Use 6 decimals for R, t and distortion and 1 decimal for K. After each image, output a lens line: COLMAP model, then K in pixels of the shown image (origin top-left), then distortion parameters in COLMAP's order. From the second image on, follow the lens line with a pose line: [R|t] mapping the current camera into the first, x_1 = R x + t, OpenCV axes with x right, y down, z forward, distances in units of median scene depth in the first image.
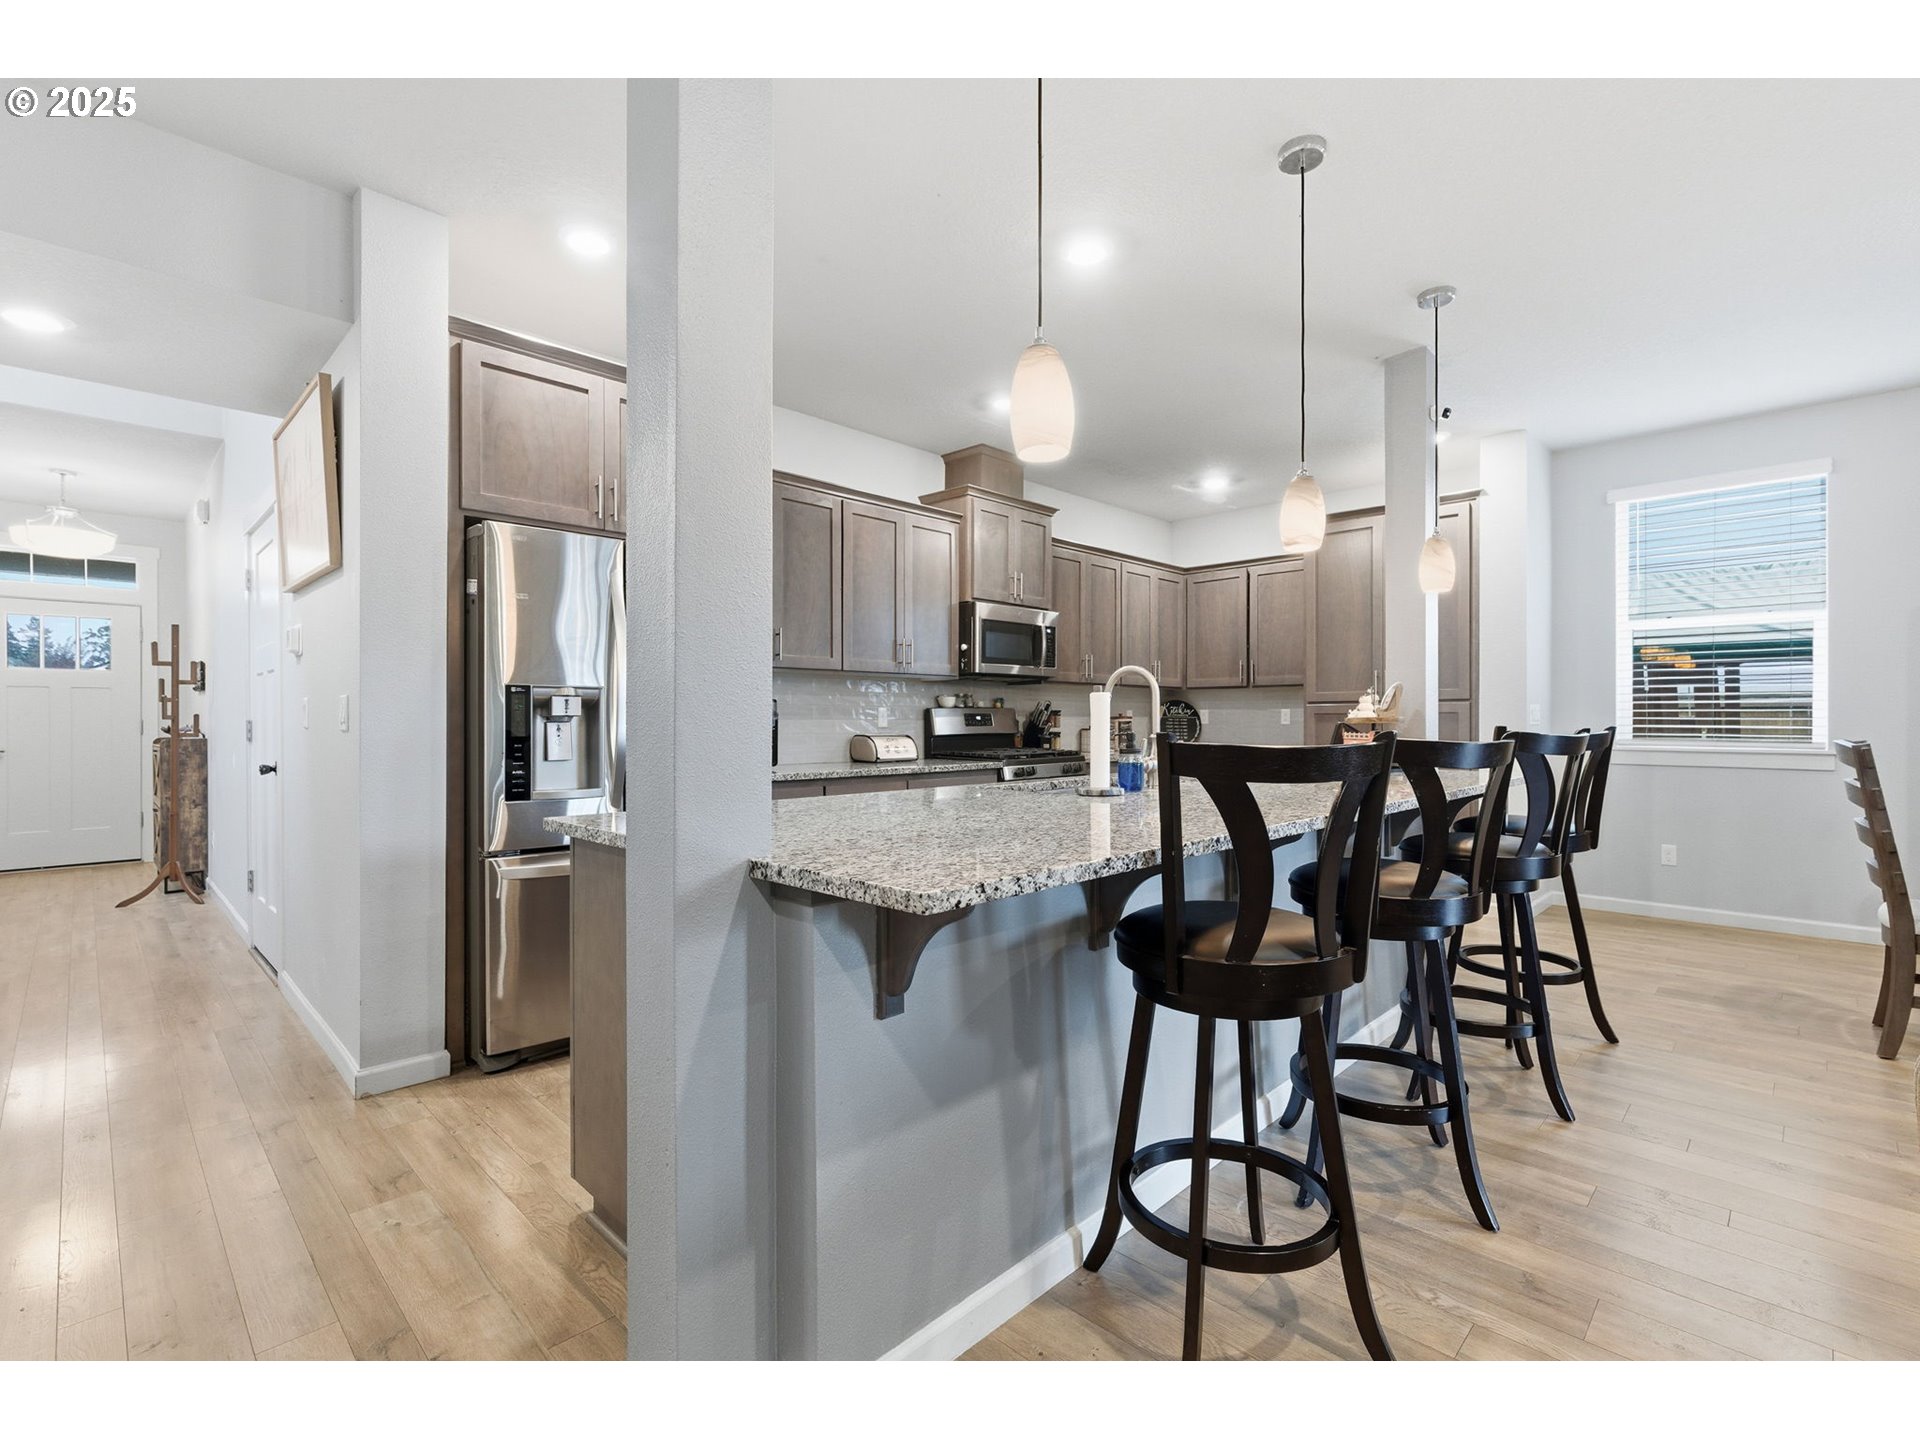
lens RADIAL K [[879.7, 0, 957.7], [0, 879.7, 717.4], [0, 0, 1]] dist [0.009288, -0.001939]
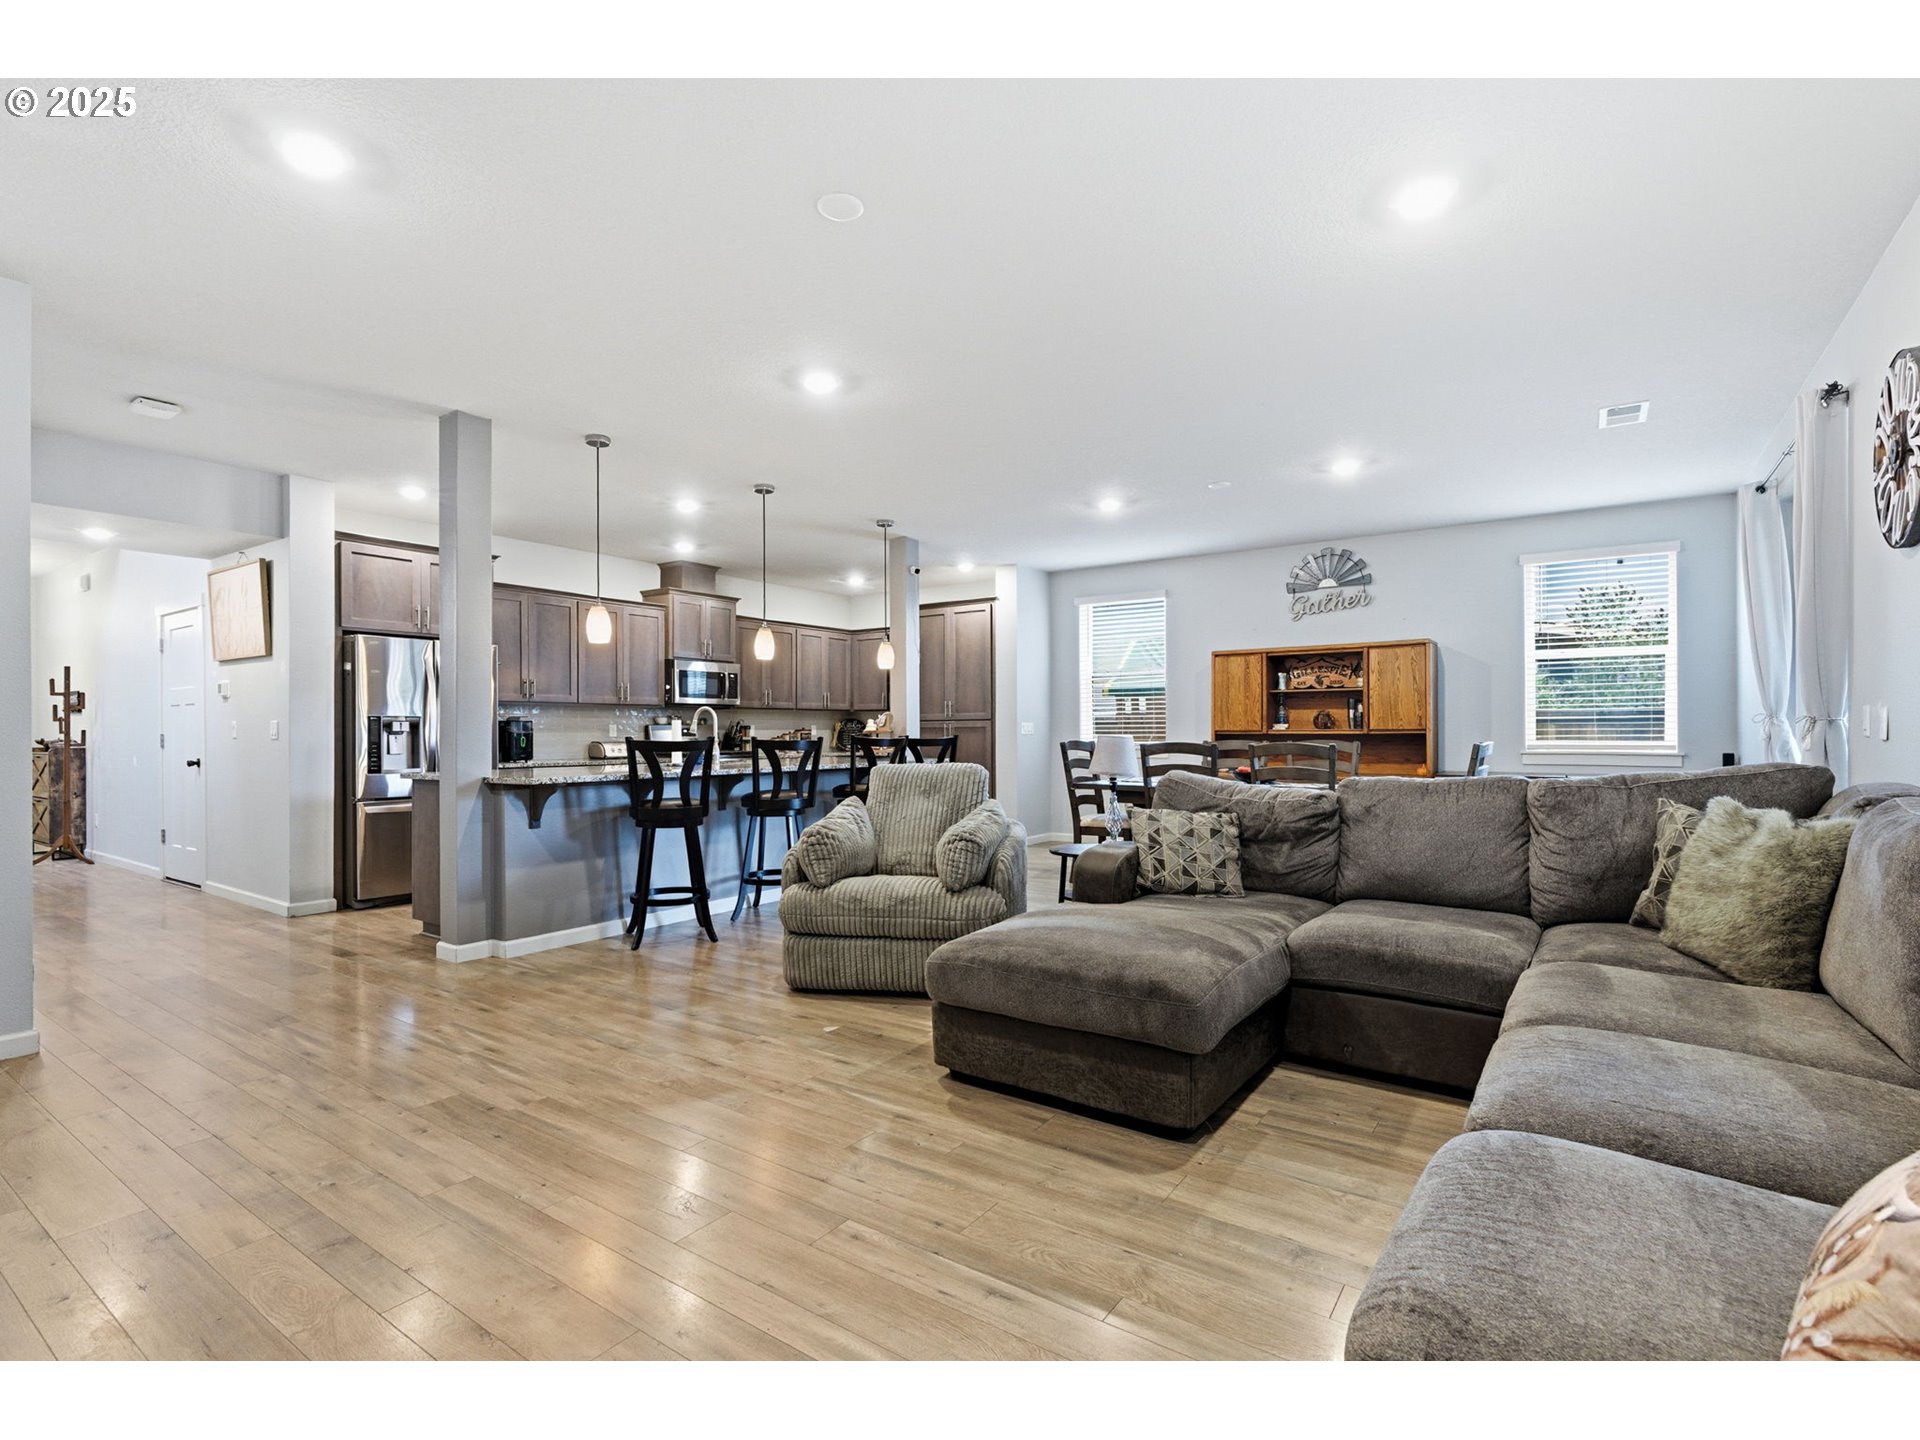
lens RADIAL K [[879.7, 0, 1012.7], [0, 879.7, 727.3], [0, 0, 1]] dist [0.009288, -0.001939]
pose [[0.973188, -0.001666, 0.230006, 0.321087], [0.002127, 0.999996, -0.001755, -0.003206], [-0.230002, 0.002197, 0.973188, -0.915931]]
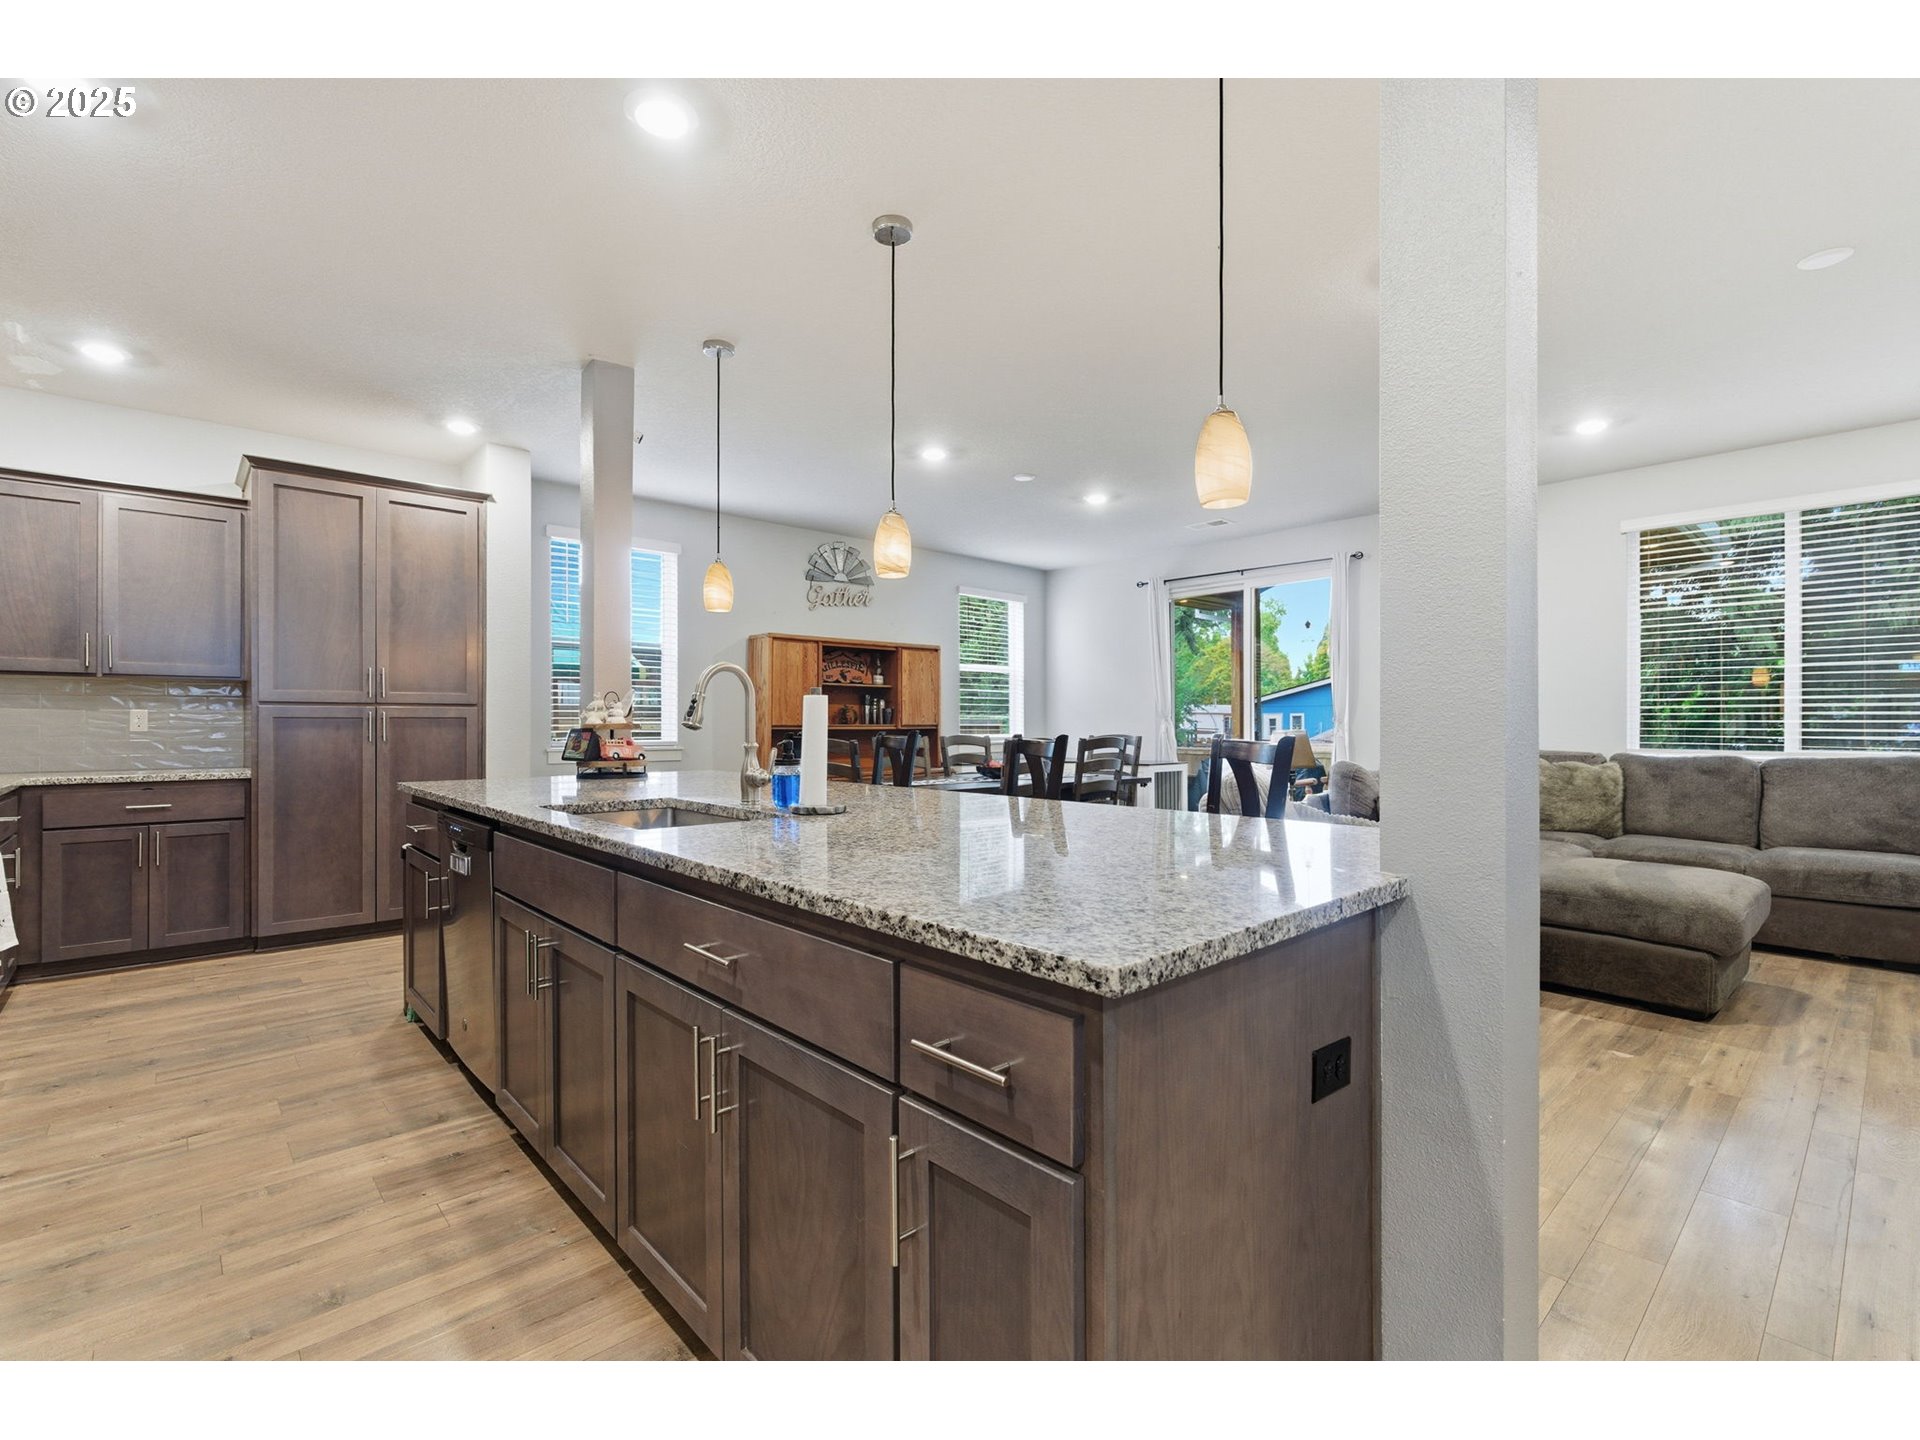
lens RADIAL K [[879.7, 0, 911.4], [0, 879.7, 725.1], [0, 0, 1]] dist [0.009288, -0.001939]
pose [[0.037886, 0.004216, 0.999273, -0.466389], [-0.001588, 0.999990, -0.004158, 0.006778], [-0.999281, -0.001429, 0.037892, 0.585009]]
